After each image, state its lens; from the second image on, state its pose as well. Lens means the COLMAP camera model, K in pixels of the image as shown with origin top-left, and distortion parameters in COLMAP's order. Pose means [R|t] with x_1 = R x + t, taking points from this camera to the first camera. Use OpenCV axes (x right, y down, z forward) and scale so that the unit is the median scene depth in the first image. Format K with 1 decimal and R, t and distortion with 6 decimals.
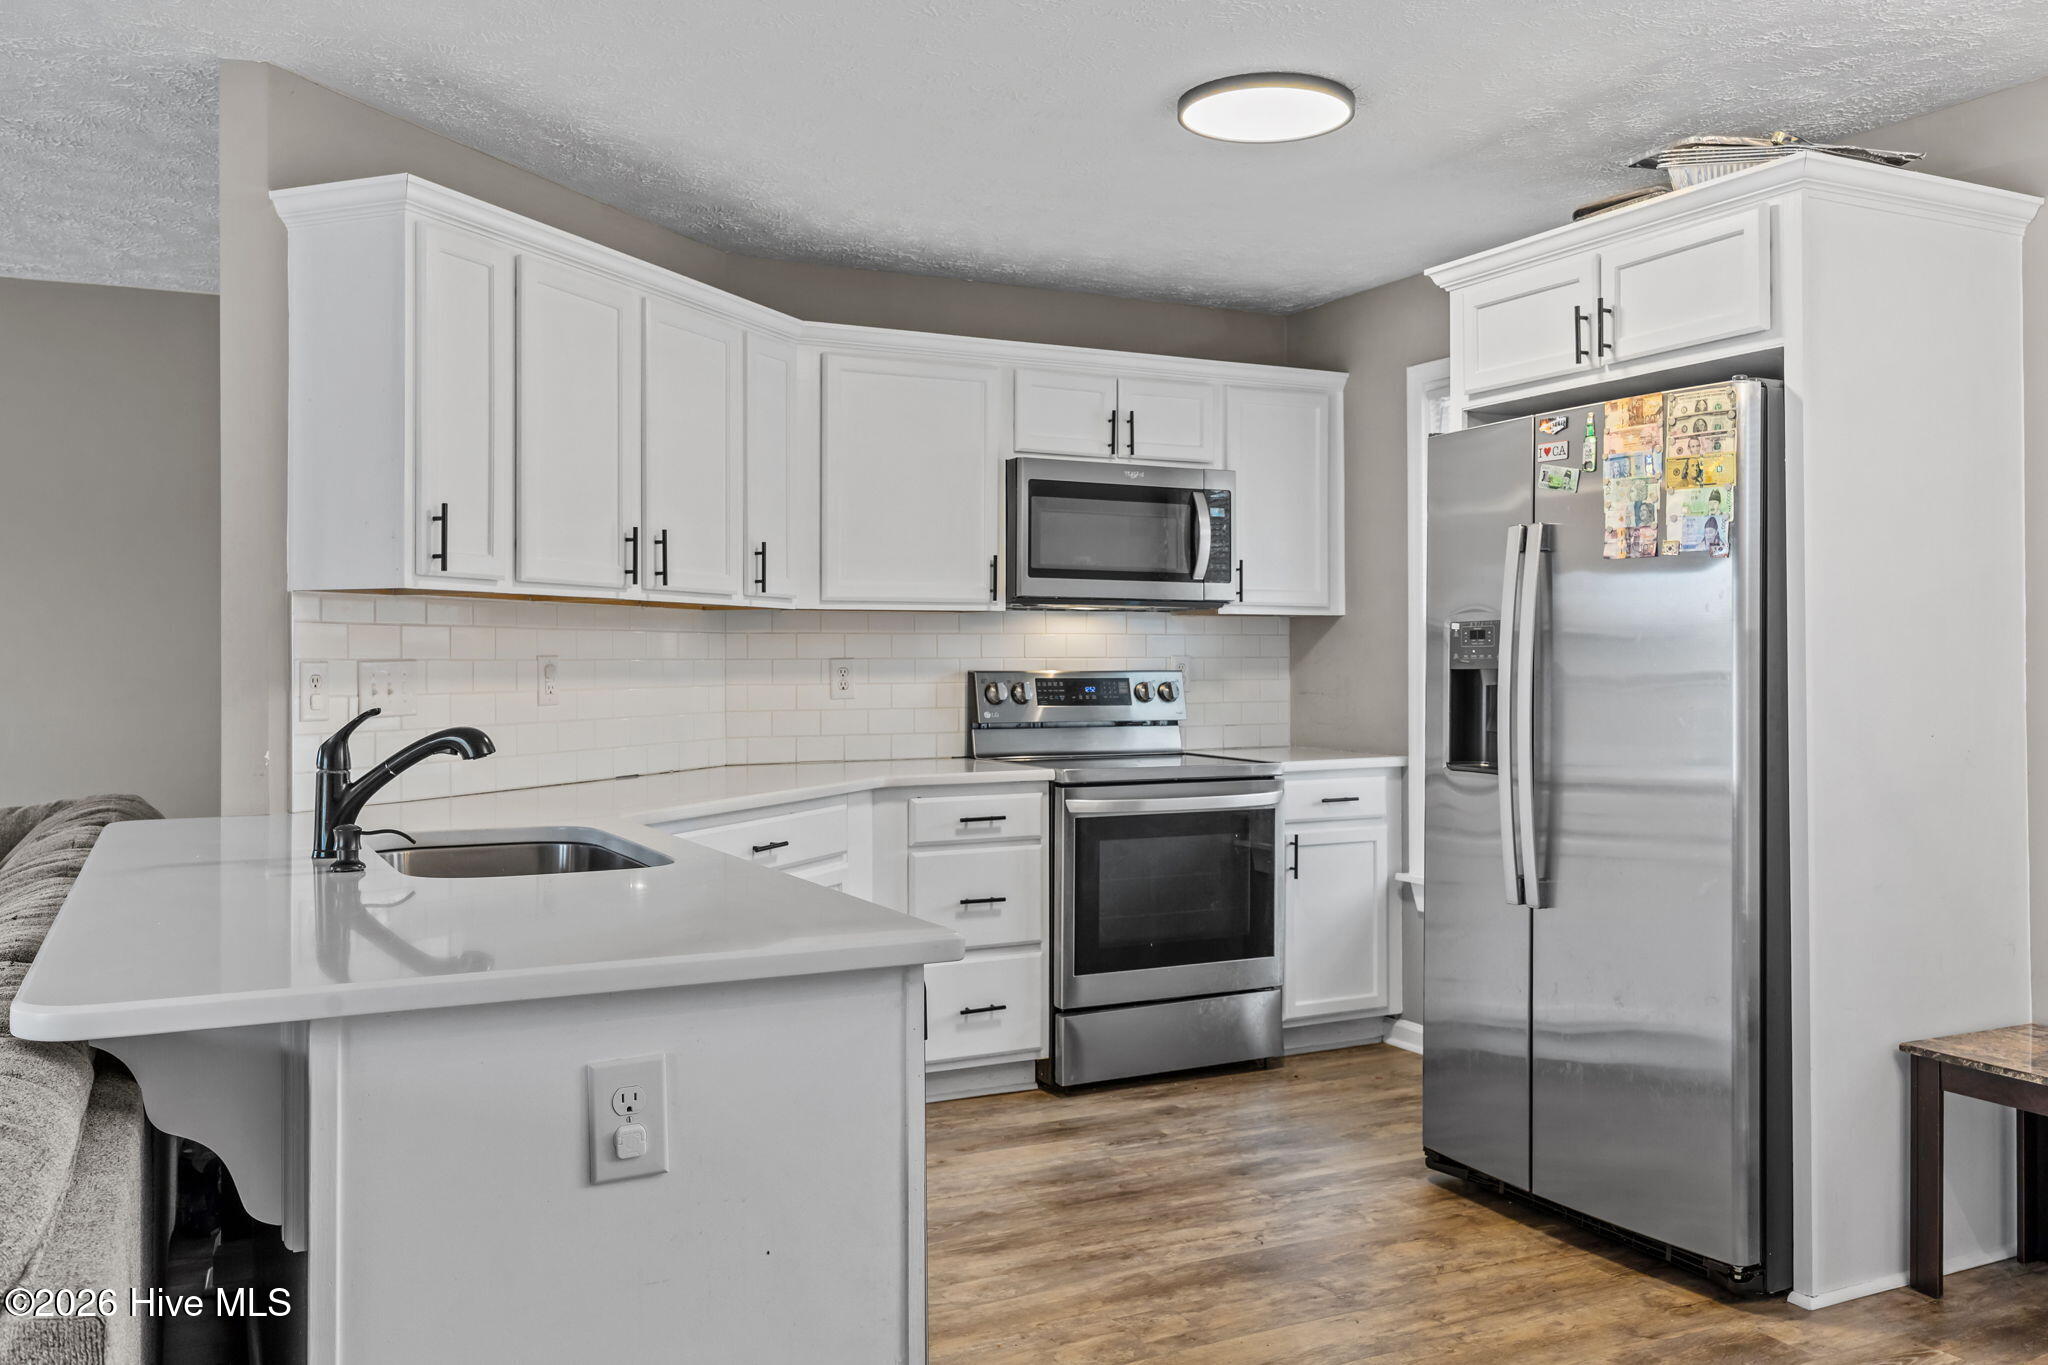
lens RADIAL K [[1651.7, 0, 1037.8], [0, 1651.7, 652.2], [0, 0, 1]] dist [0.001758, -0.006449]
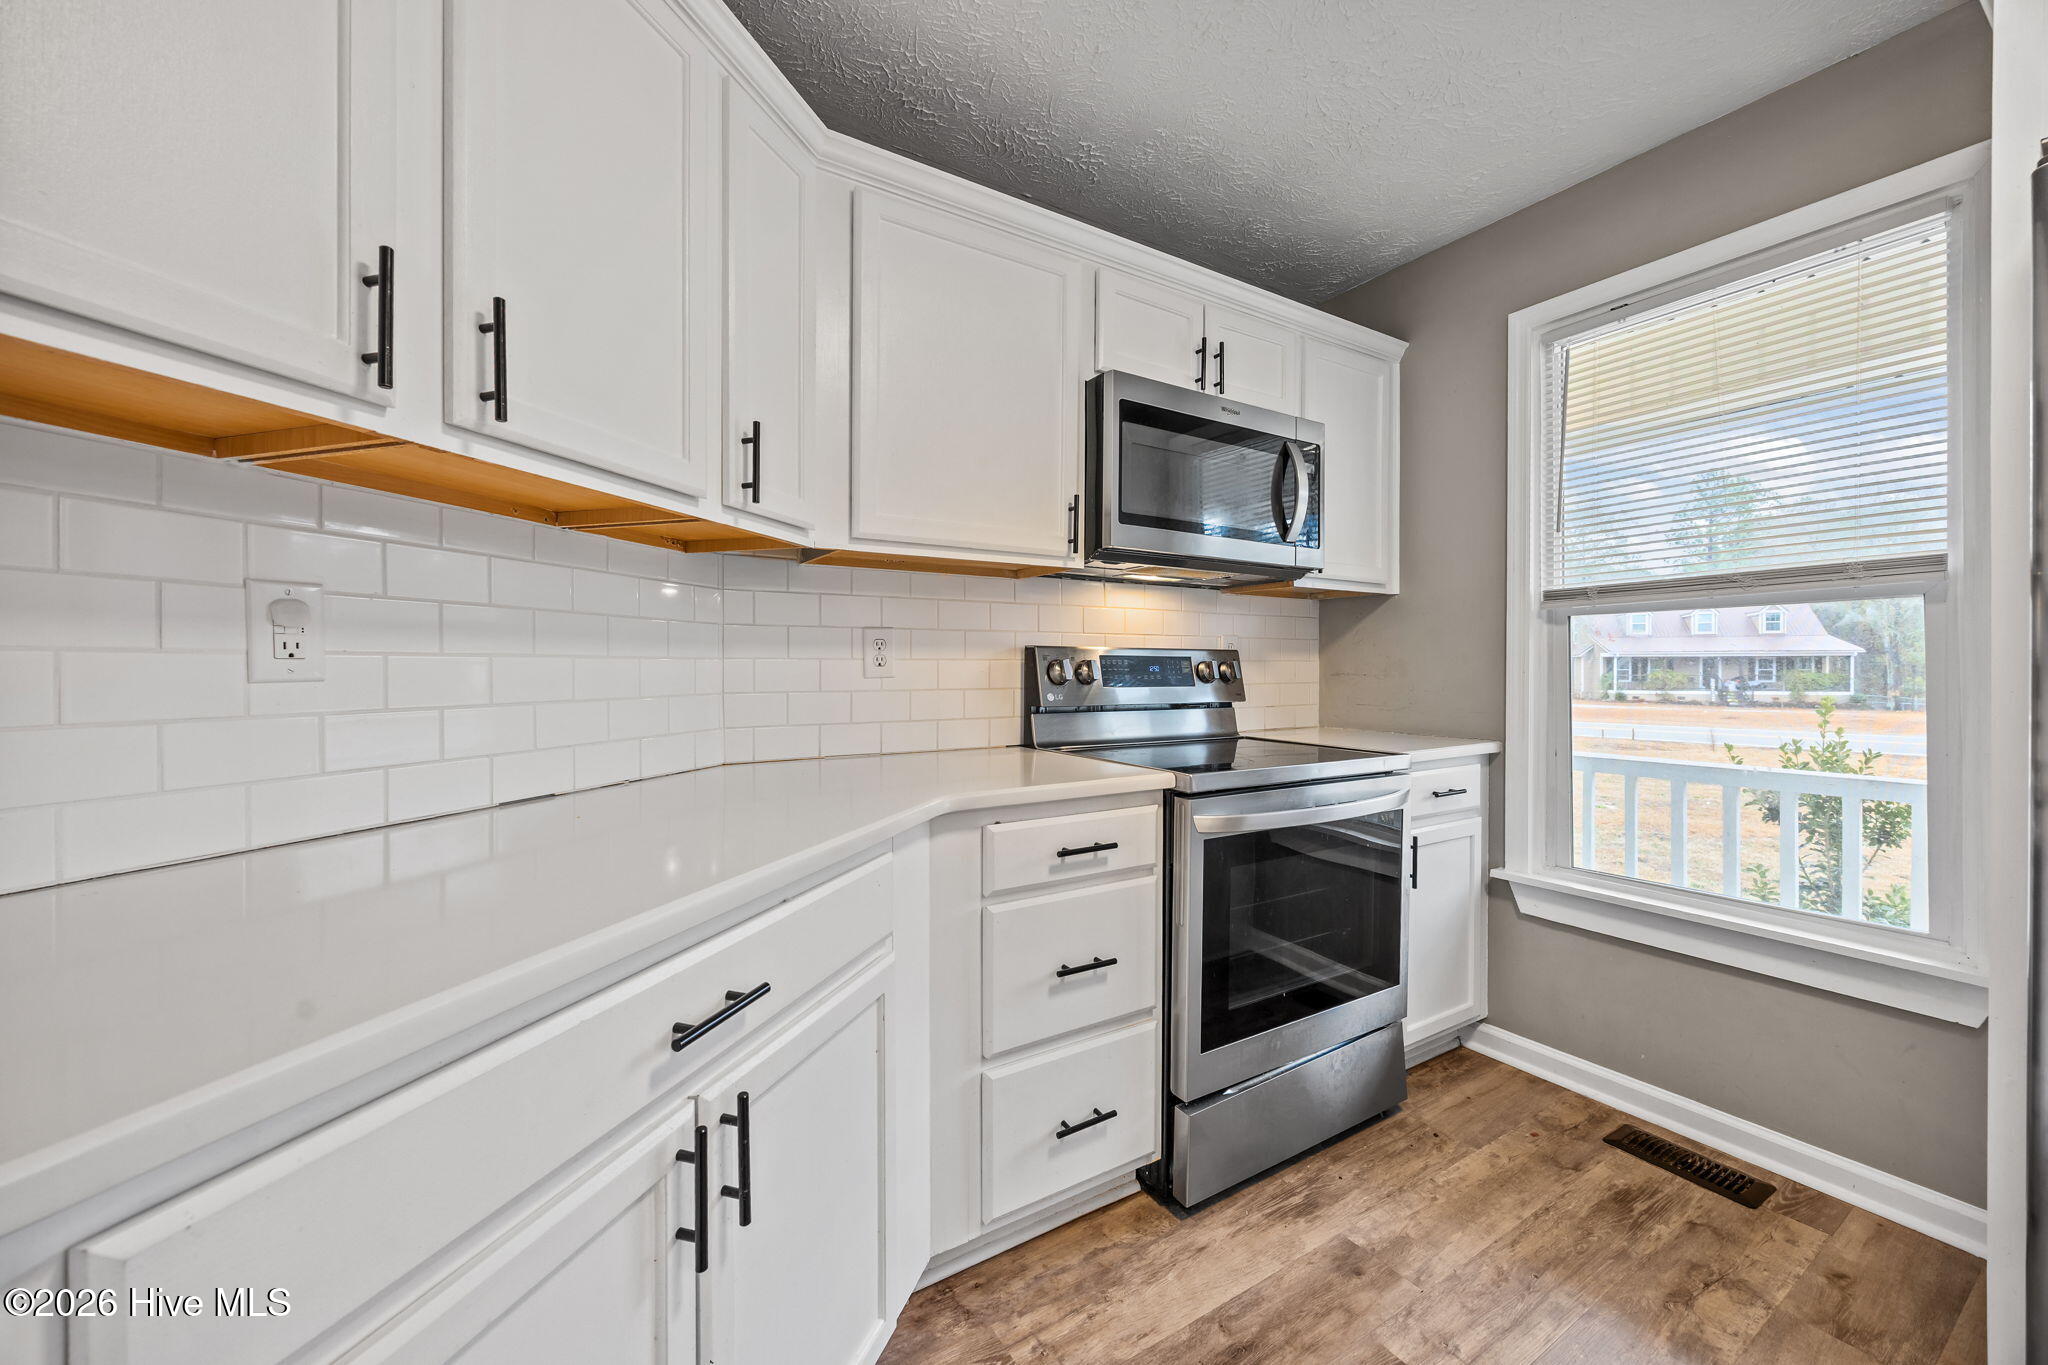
lens RADIAL K [[788.8, 0, 1038.4], [0, 788.8, 669.2], [0, 0, 1]] dist [0.002932, -0.000913]
pose [[0.995530, 0.003441, 0.094387, -0.102332], [-0.004246, 0.999956, 0.008326, 0.027469], [-0.094354, -0.008690, 0.995501, 0.809200]]
